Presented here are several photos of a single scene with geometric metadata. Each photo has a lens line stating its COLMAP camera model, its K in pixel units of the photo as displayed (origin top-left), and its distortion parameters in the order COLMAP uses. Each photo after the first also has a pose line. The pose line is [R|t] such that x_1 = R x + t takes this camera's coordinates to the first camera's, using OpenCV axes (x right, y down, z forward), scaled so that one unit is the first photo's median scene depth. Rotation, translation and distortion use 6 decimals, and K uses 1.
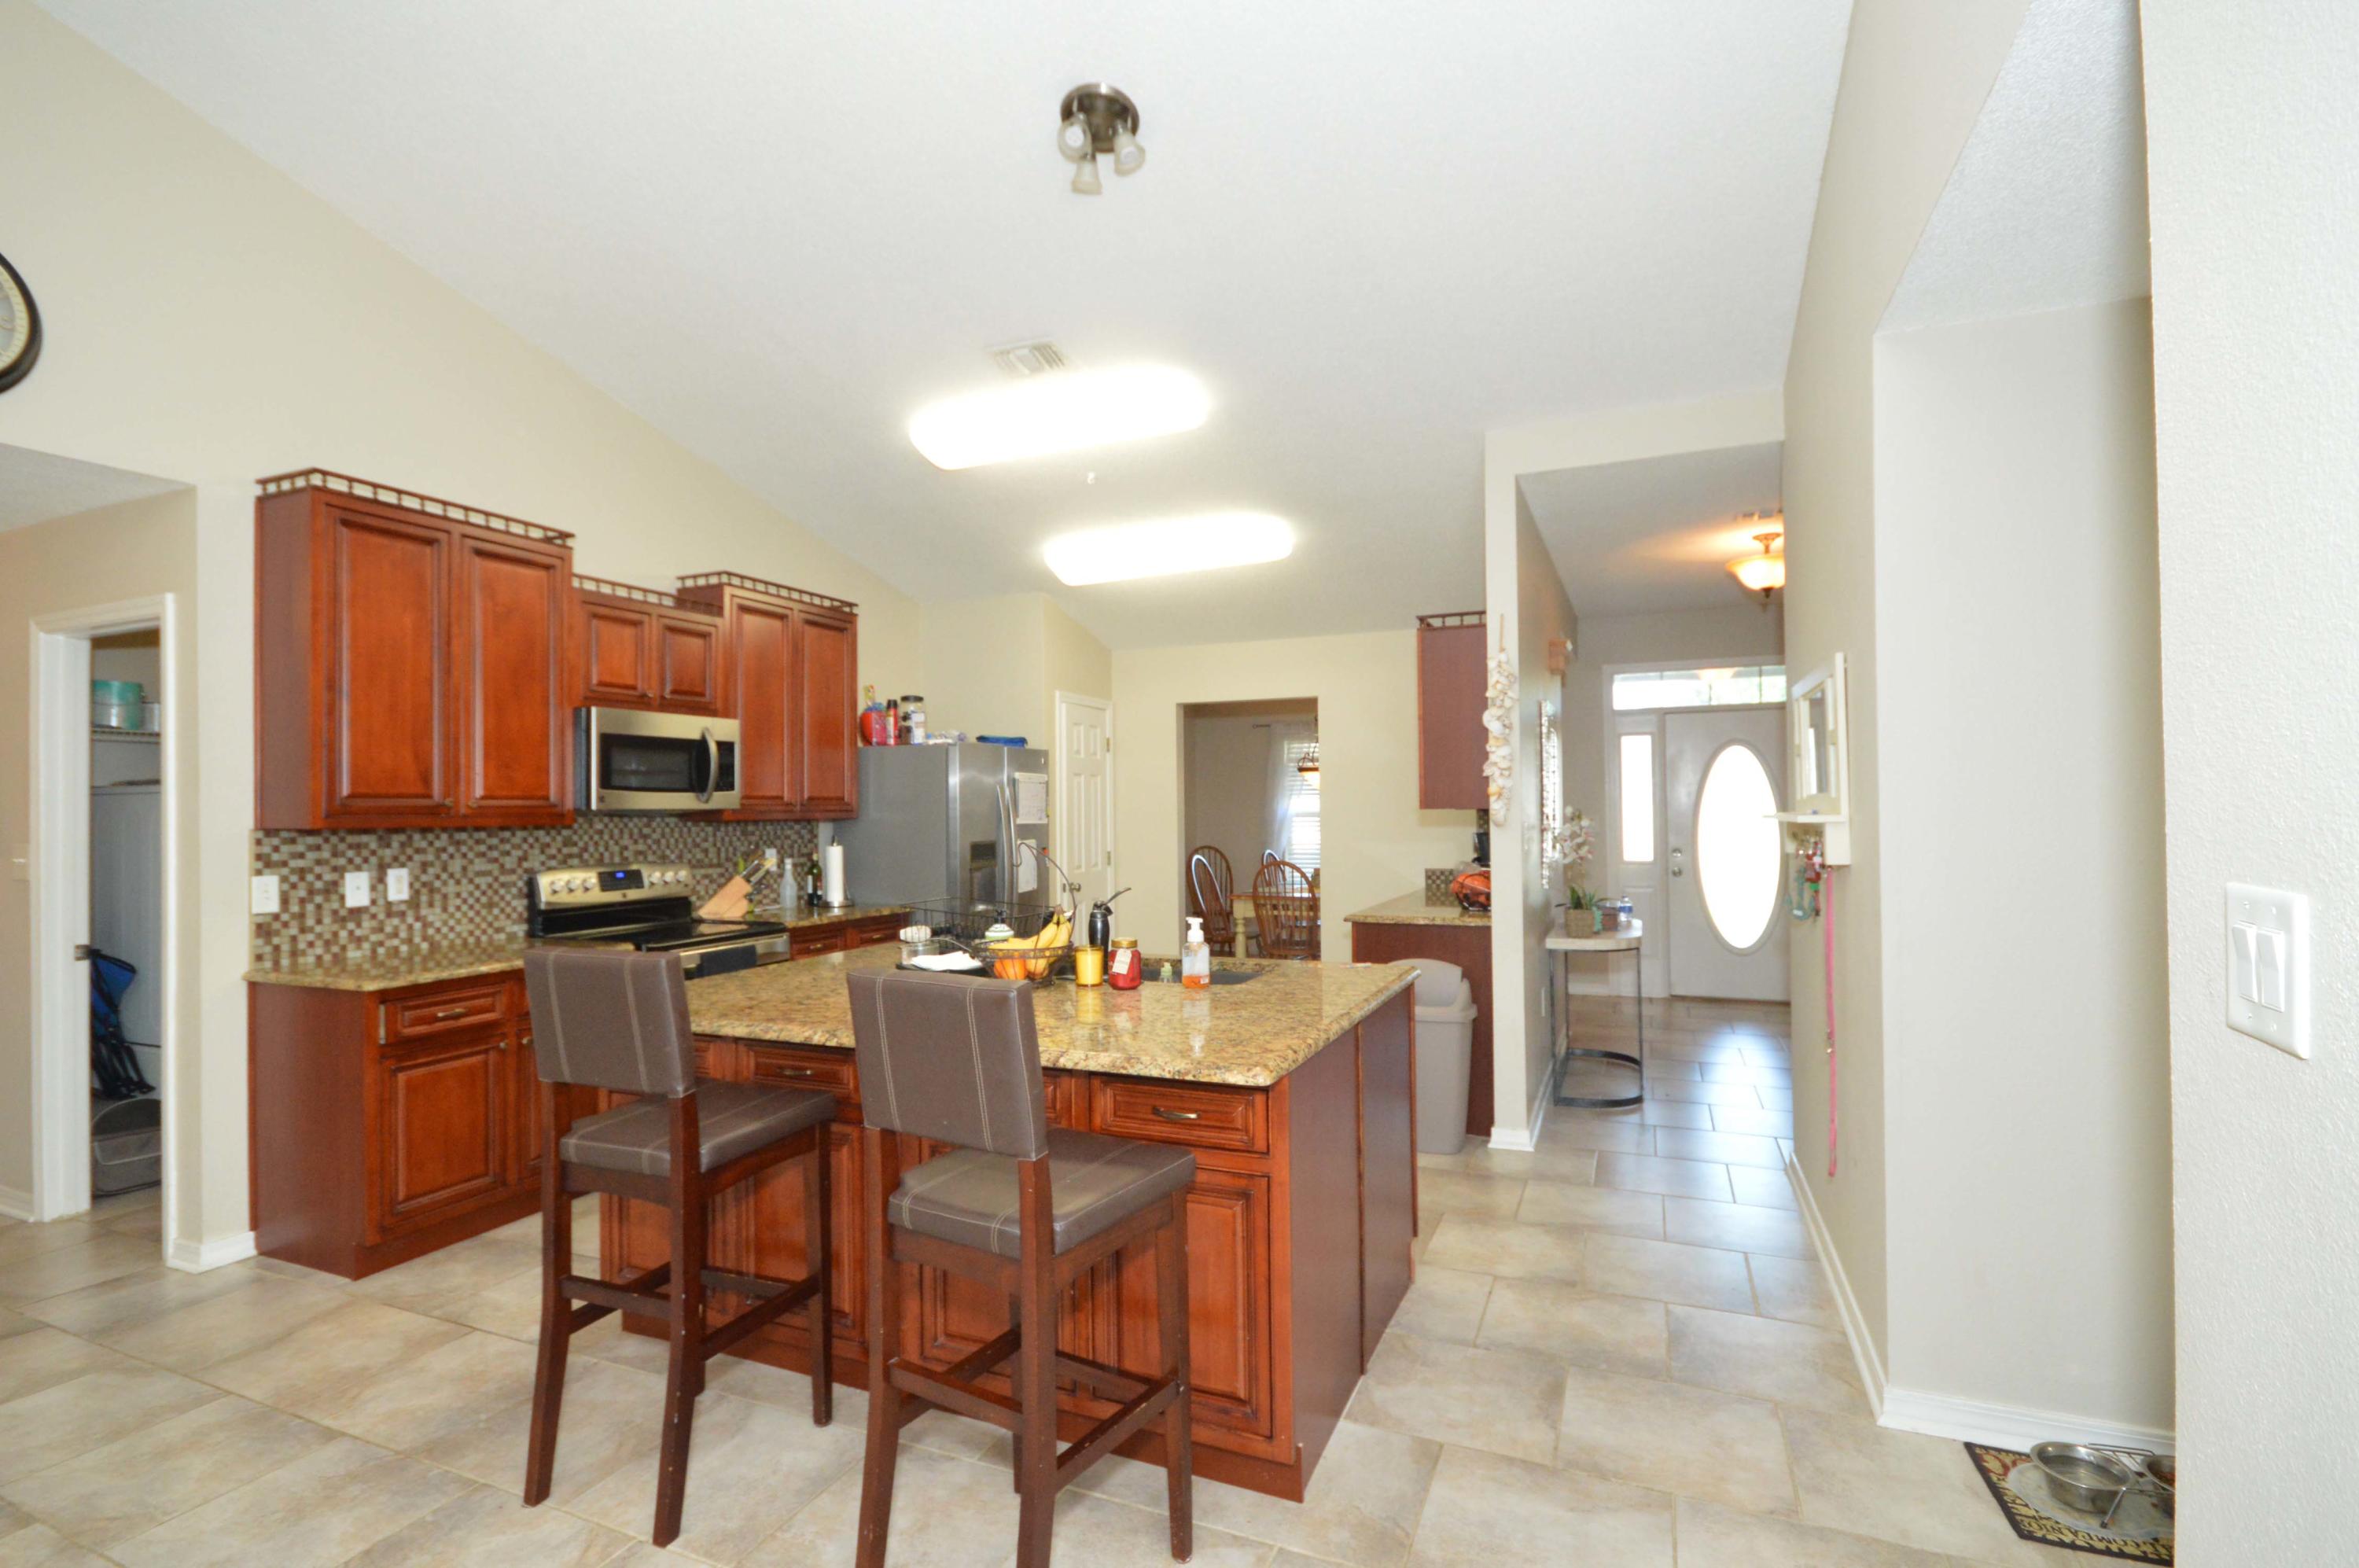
lens RADIAL K [[1098.2, 0, 1179.5], [0, 1098.2, 784.0], [0, 0, 1]] dist [-0.000080, 0.000151]
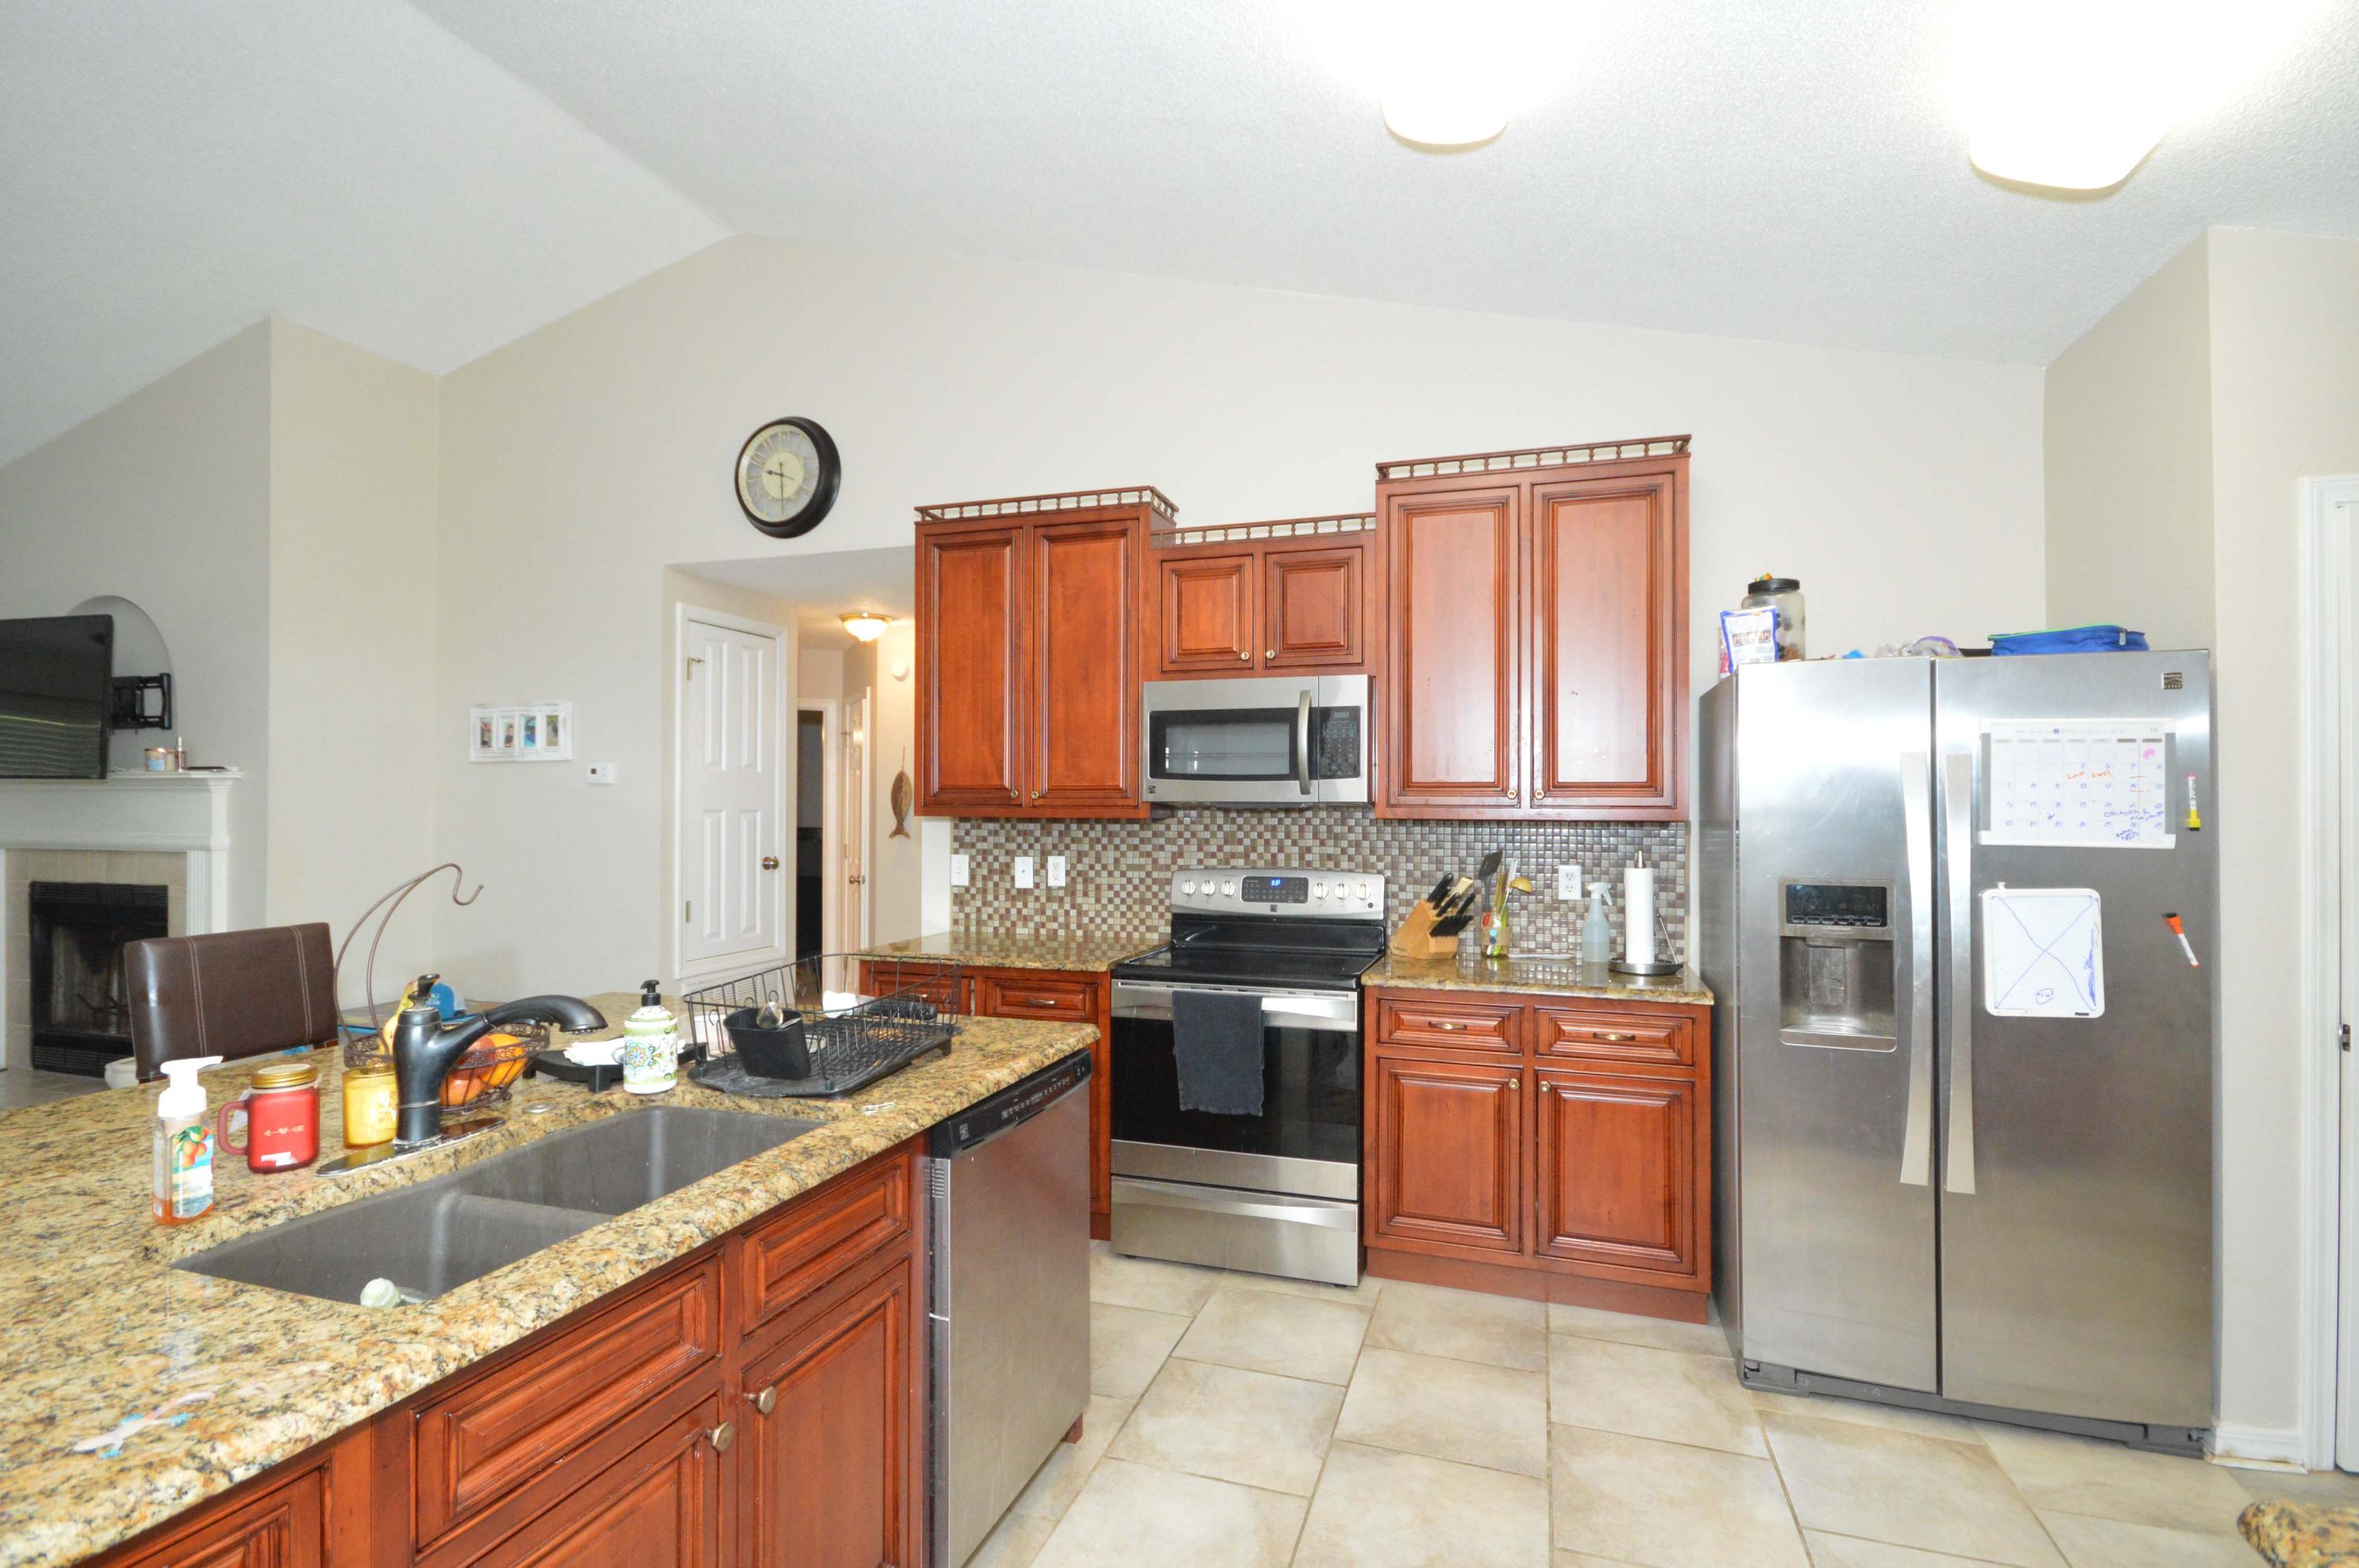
lens RADIAL K [[1155.0, 0, 1163.6], [0, 1155.0, 793.2], [0, 0, 1]] dist [0.000462, 0.000603]
pose [[0.069749, 0.006840, -0.997541, 0.388020], [0.019935, 0.999767, 0.008249, 0.009451], [0.997365, -0.020461, 0.069596, 0.998925]]
